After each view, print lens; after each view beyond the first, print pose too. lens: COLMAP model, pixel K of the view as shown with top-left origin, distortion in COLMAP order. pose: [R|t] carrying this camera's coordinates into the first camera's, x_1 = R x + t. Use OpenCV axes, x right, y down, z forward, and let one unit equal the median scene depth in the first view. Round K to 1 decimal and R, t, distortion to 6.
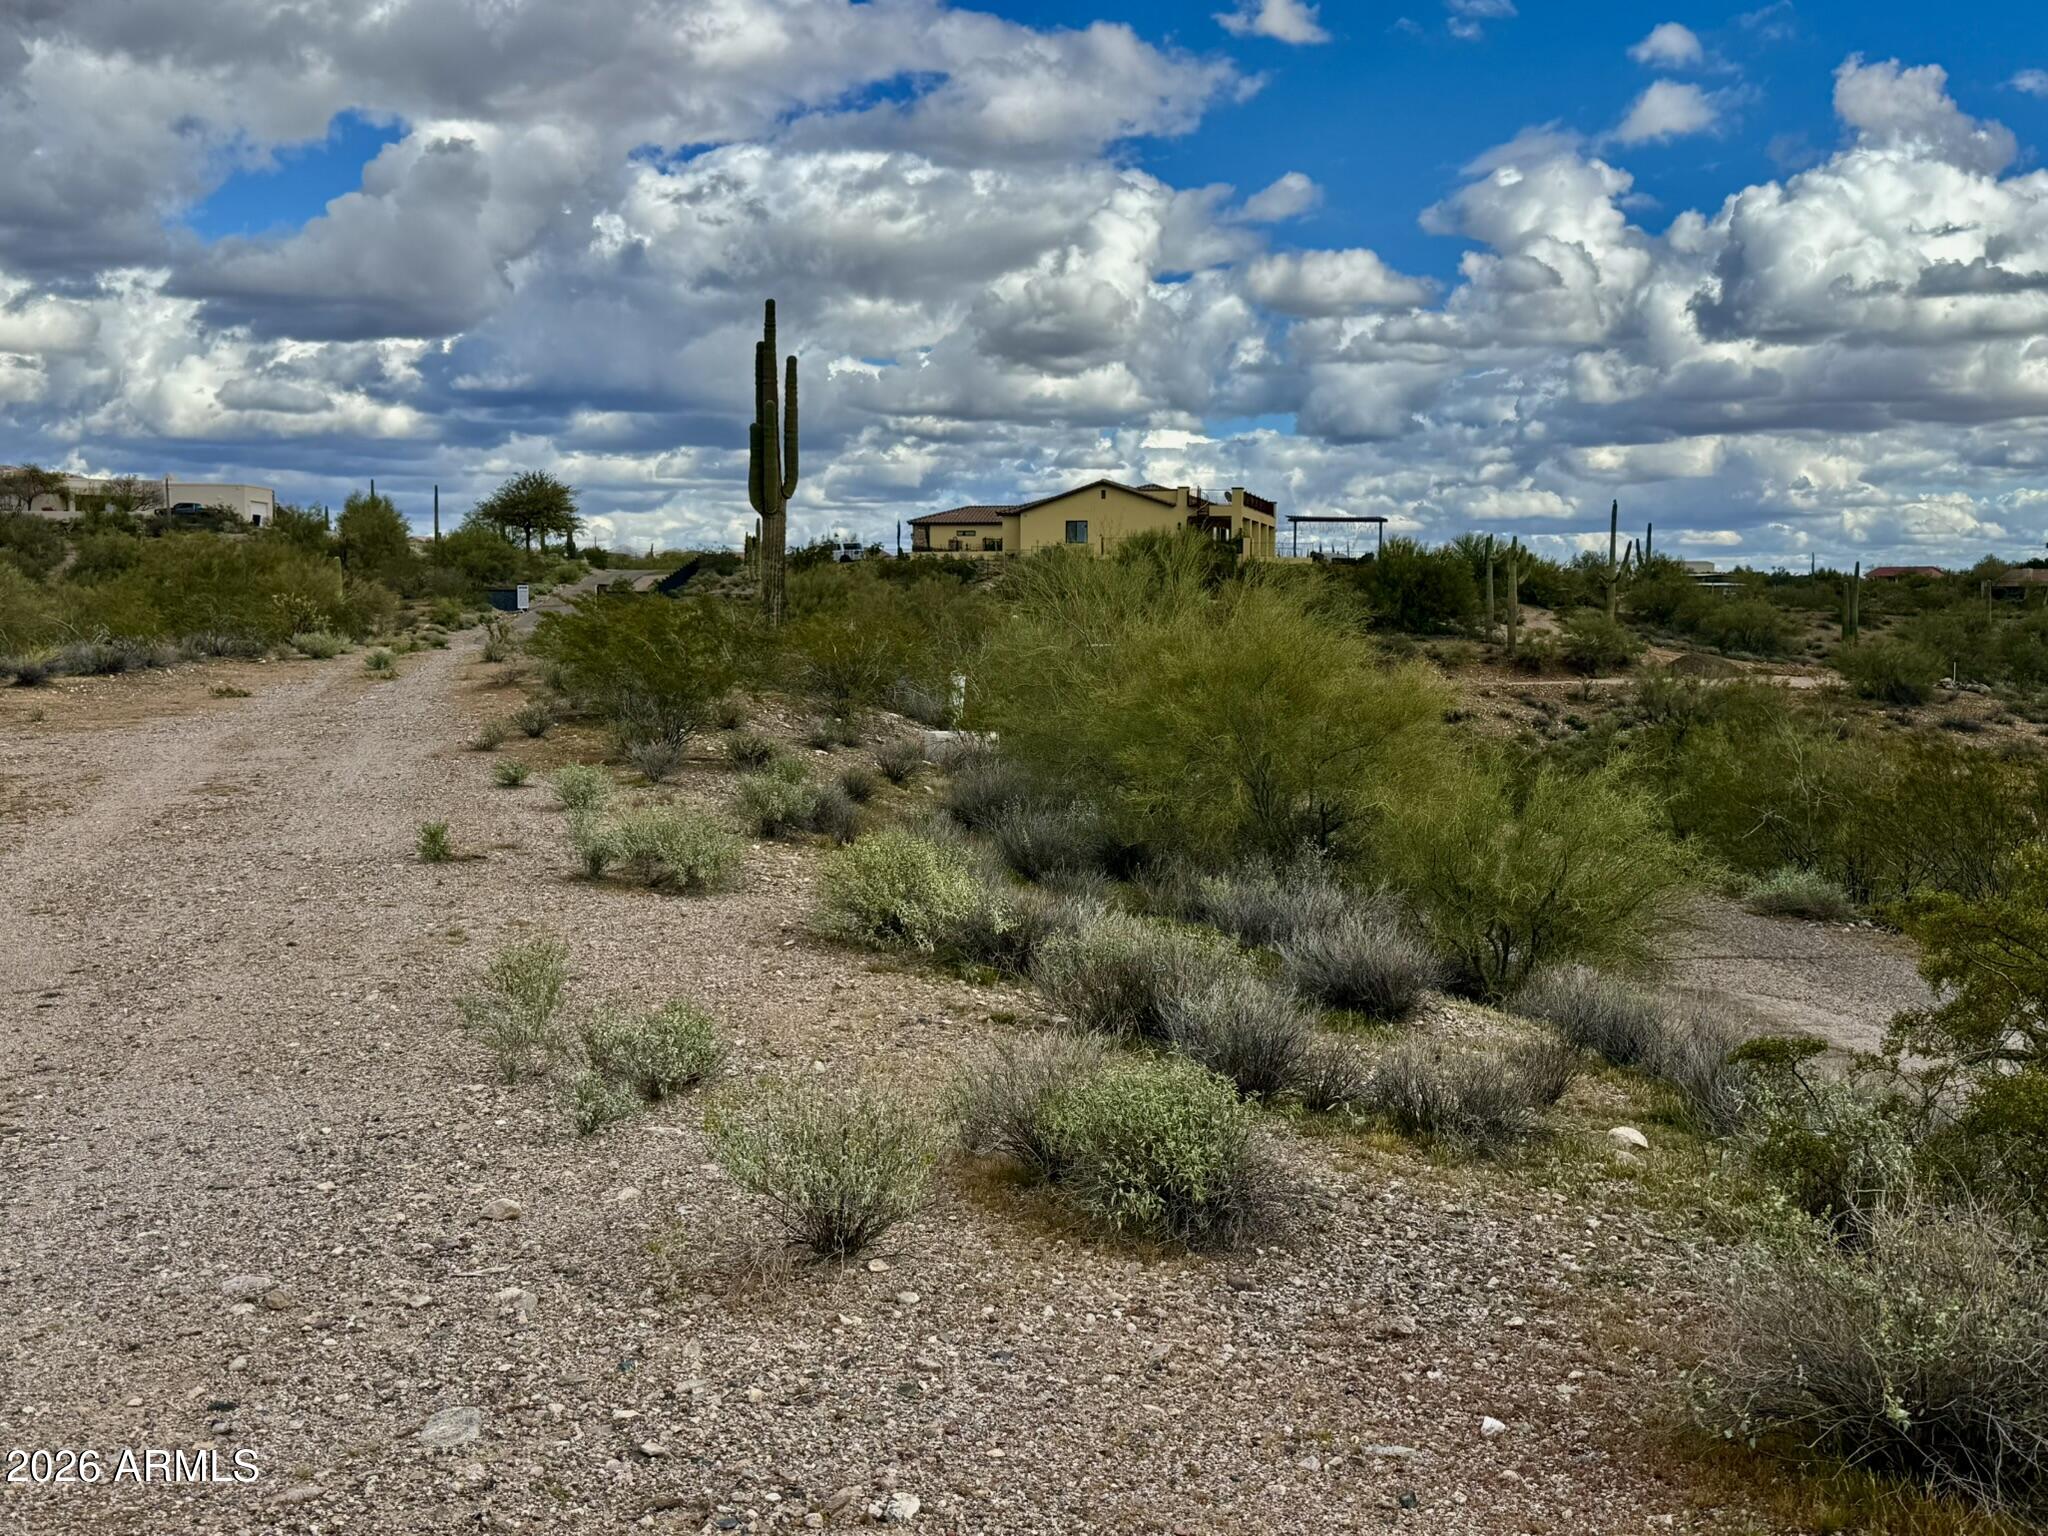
lens RADIAL K [[2510.6, 0, 1026.3], [0, 2510.6, 766.3], [0, 0, 1]] dist [0.138235, 0.000000]
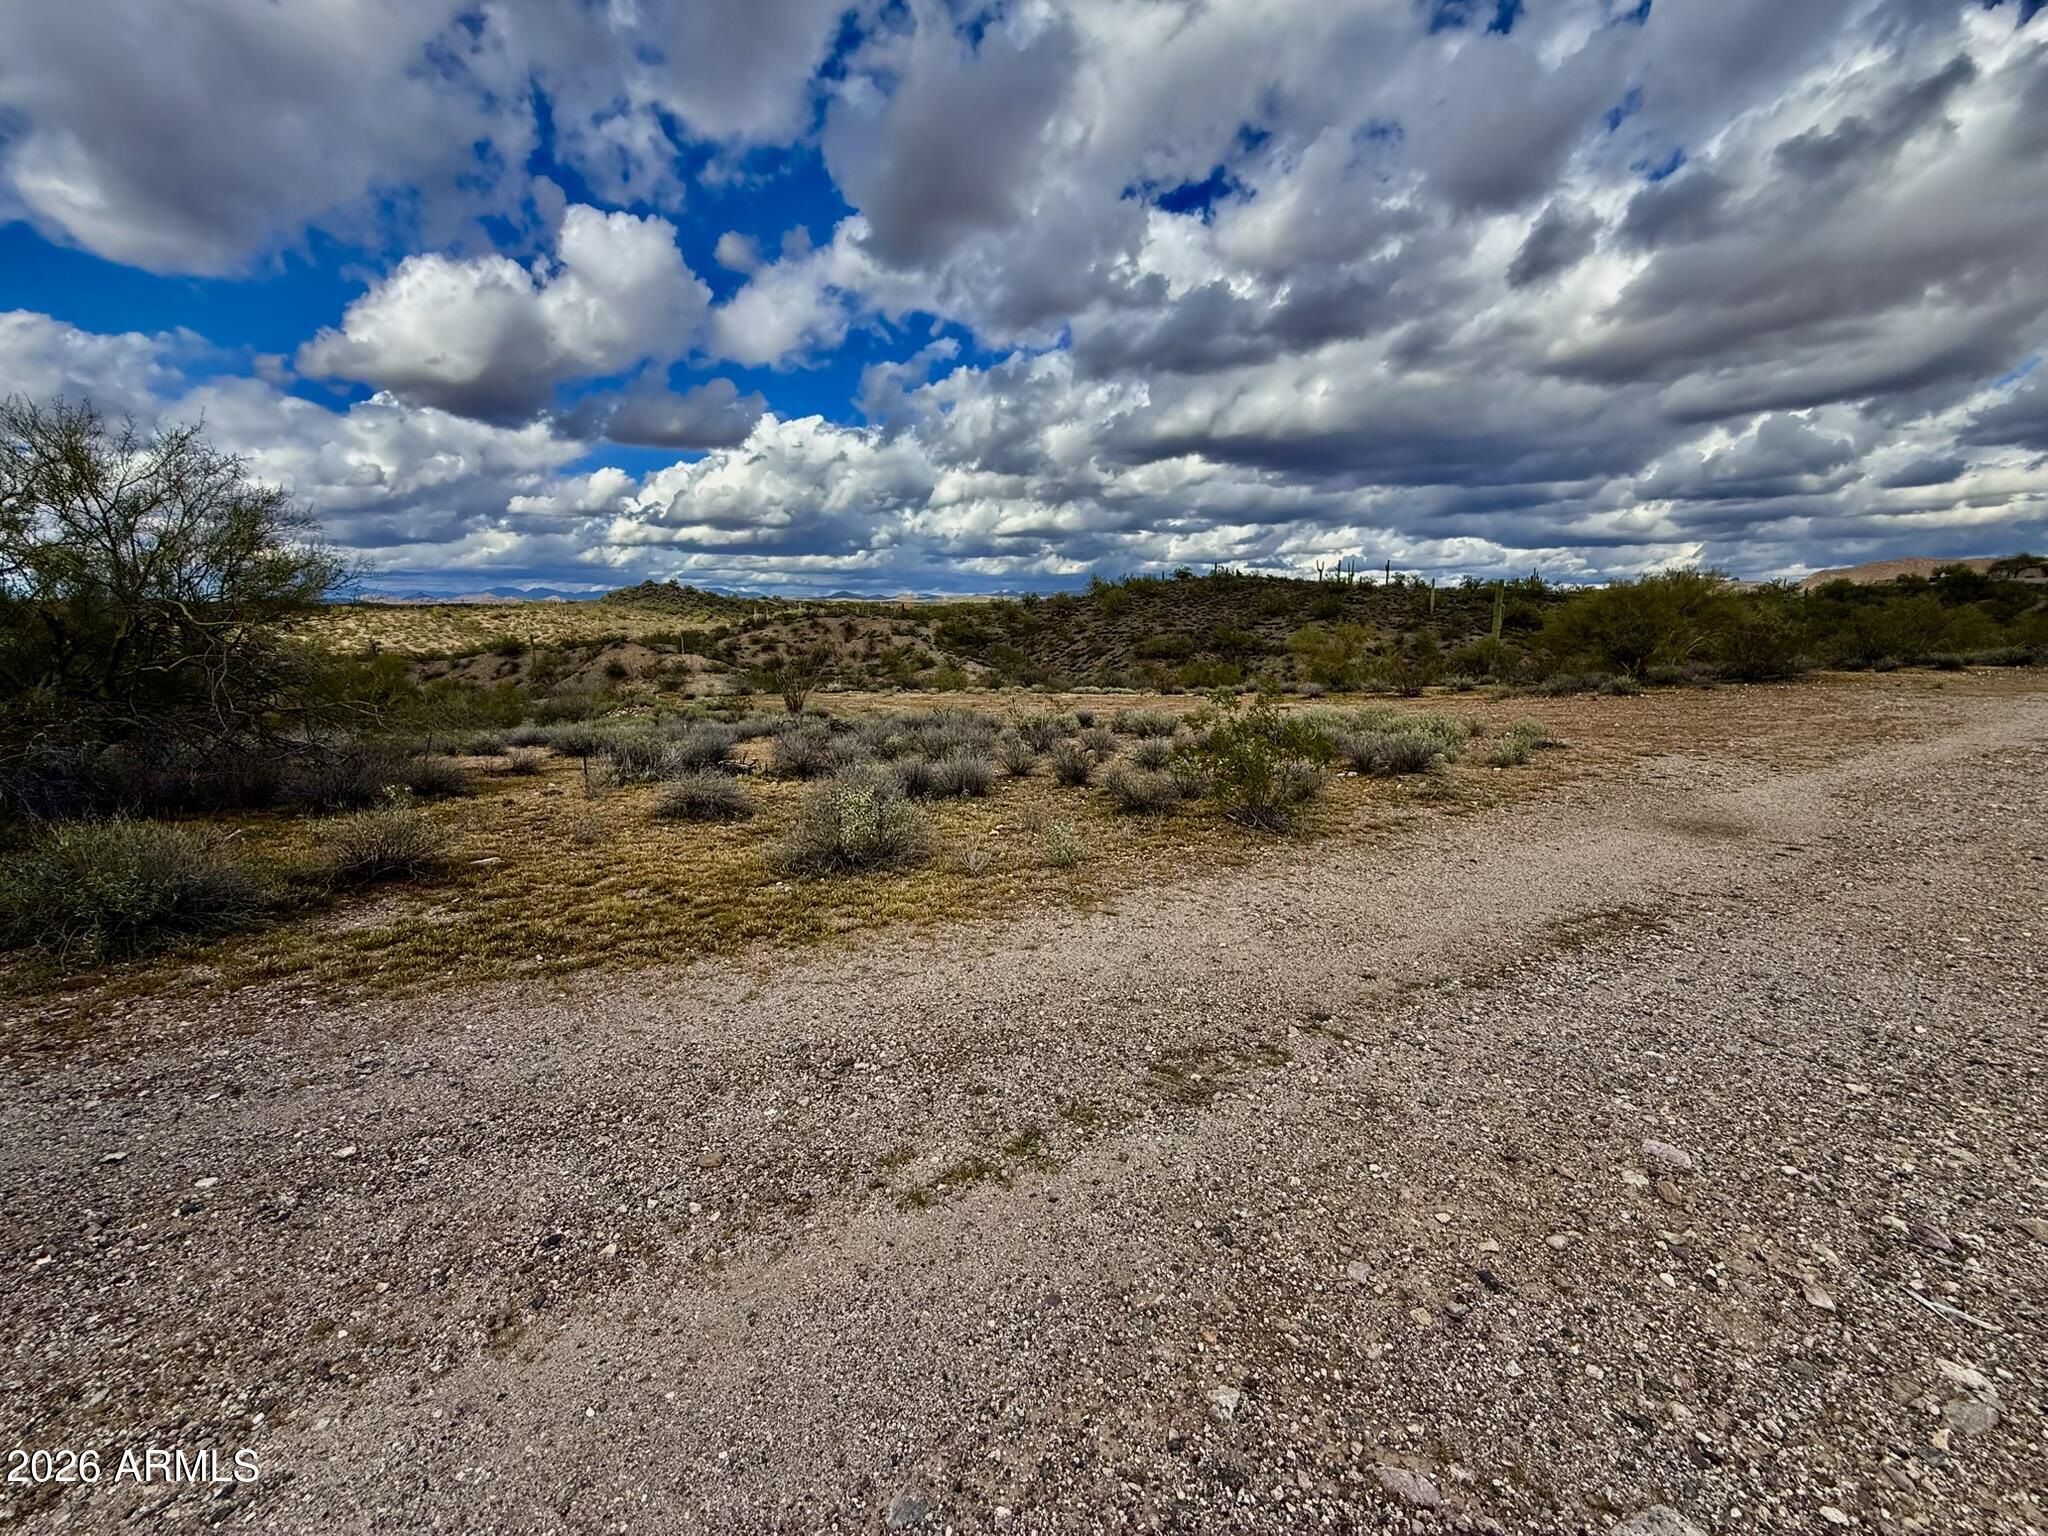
lens RADIAL K [[799.2, 0, 1010.3], [0, 799.2, 732.6], [0, 0, 1]] dist [0.007071, -0.000158]
pose [[0.273733, 0.137542, -0.951920, -0.051135], [-0.078561, 0.989612, 0.120397, -0.007839], [0.958592, 0.041827, 0.281695, 0.490944]]
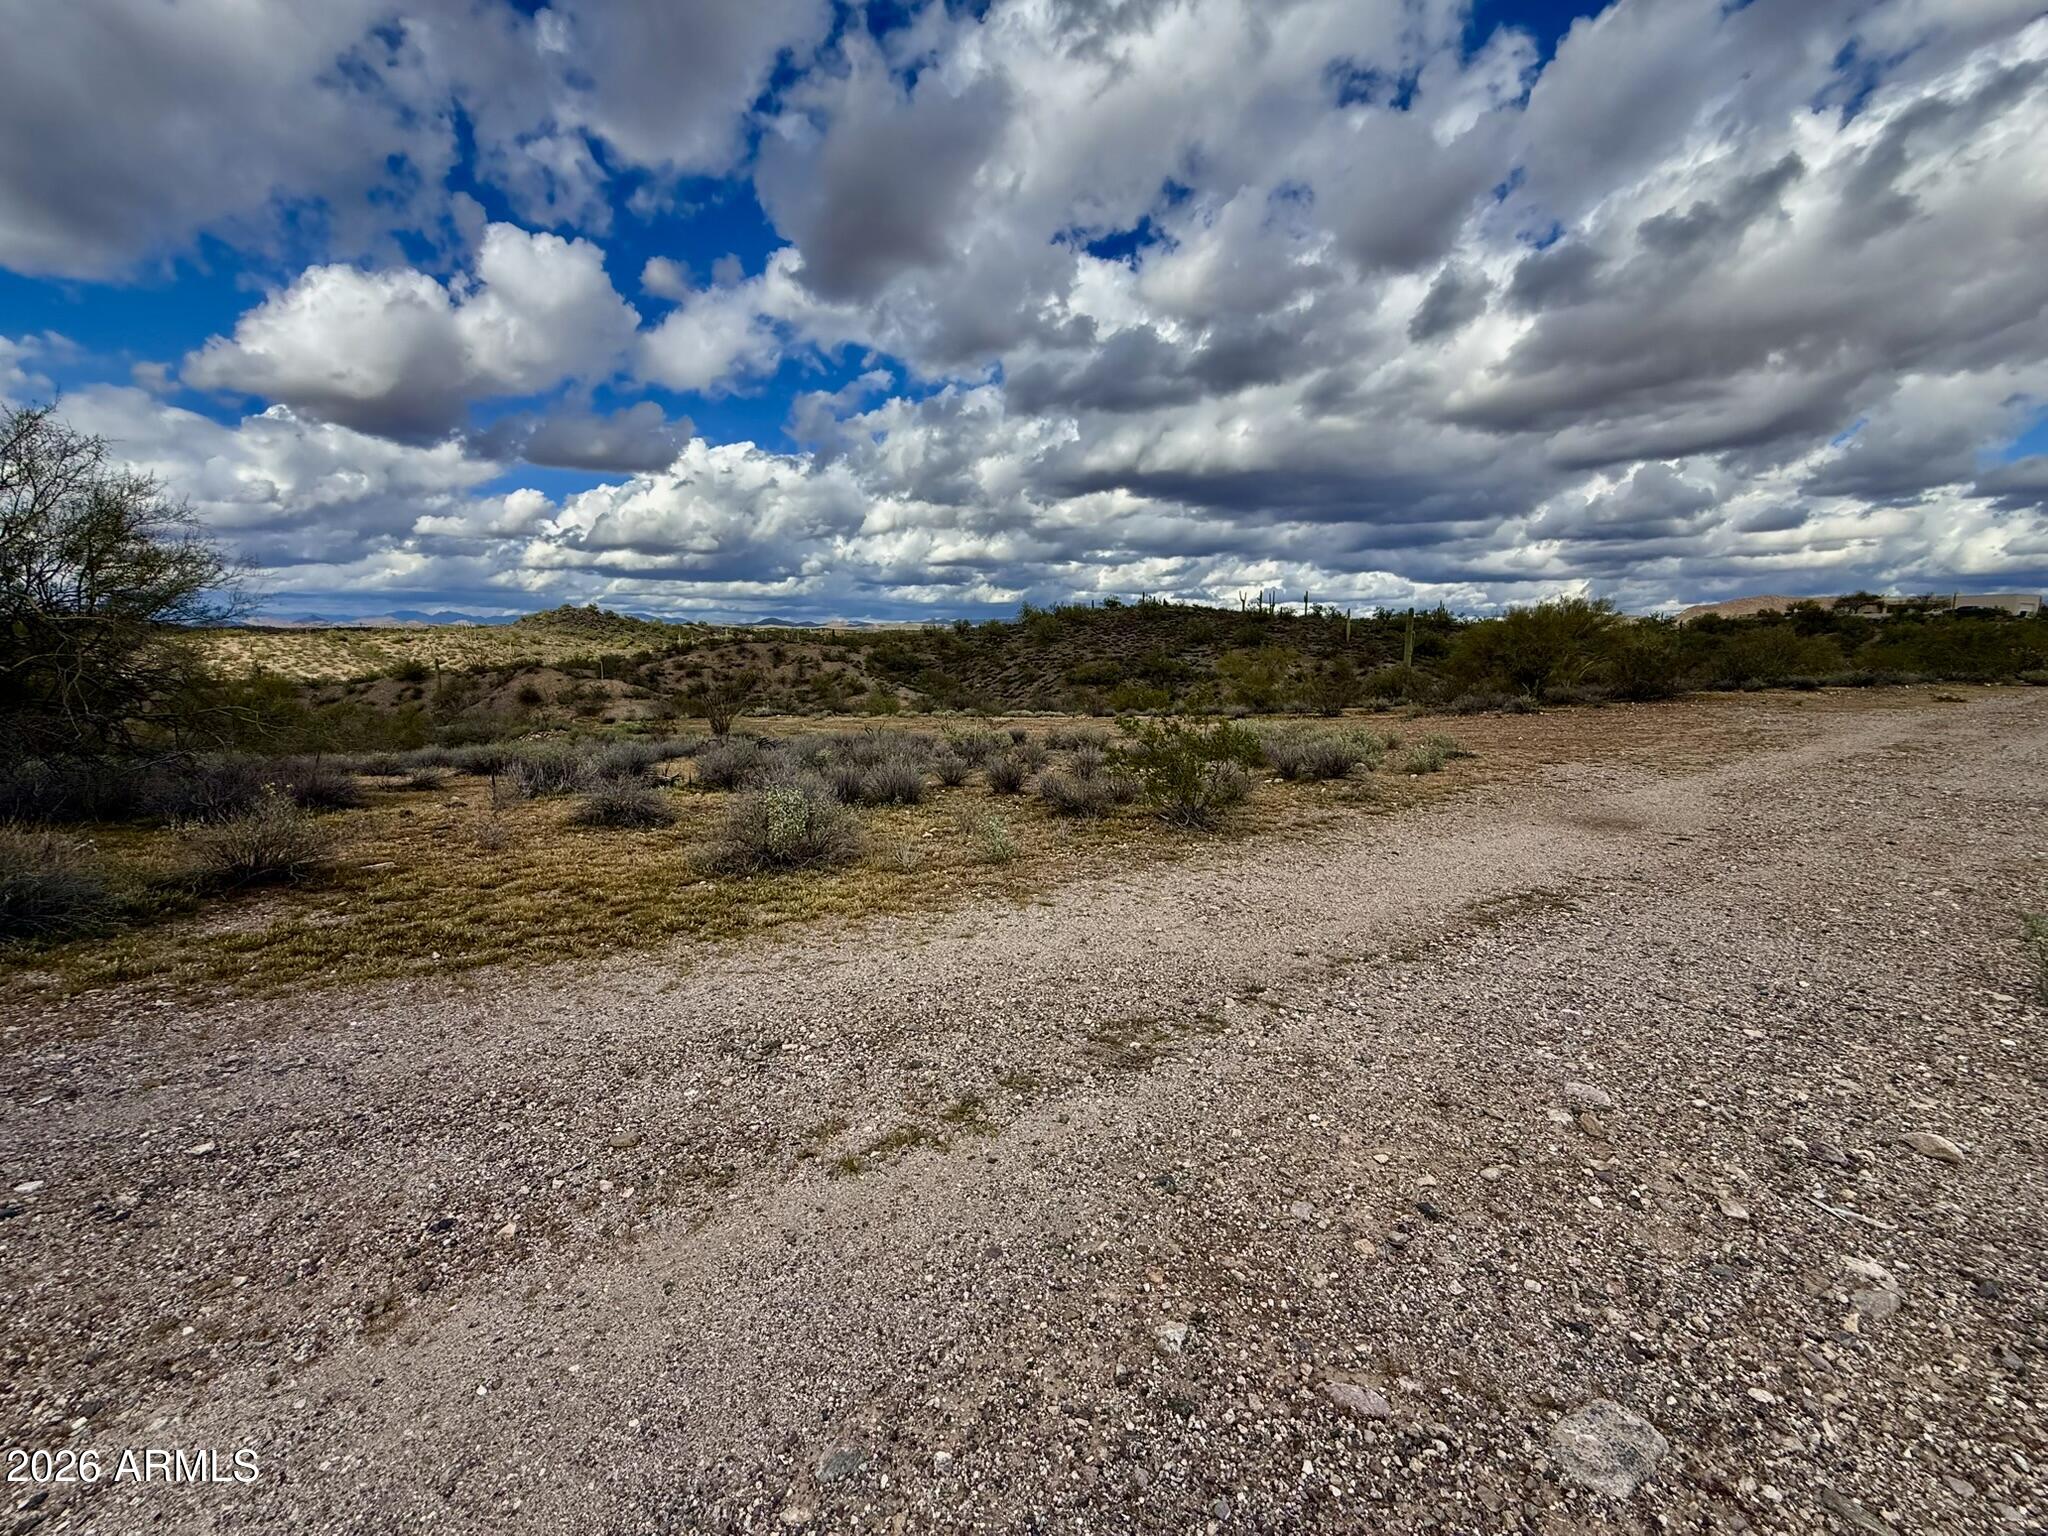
lens RADIAL K [[799.2, 0, 1005.9], [0, 799.2, 733.9], [0, 0, 1]] dist [0.007071, -0.000158]
pose [[0.349068, 0.101200, -0.931617, -0.052977], [-0.087641, 0.993320, 0.075064, 0.023983], [0.932990, 0.055445, 0.355605, 0.491447]]
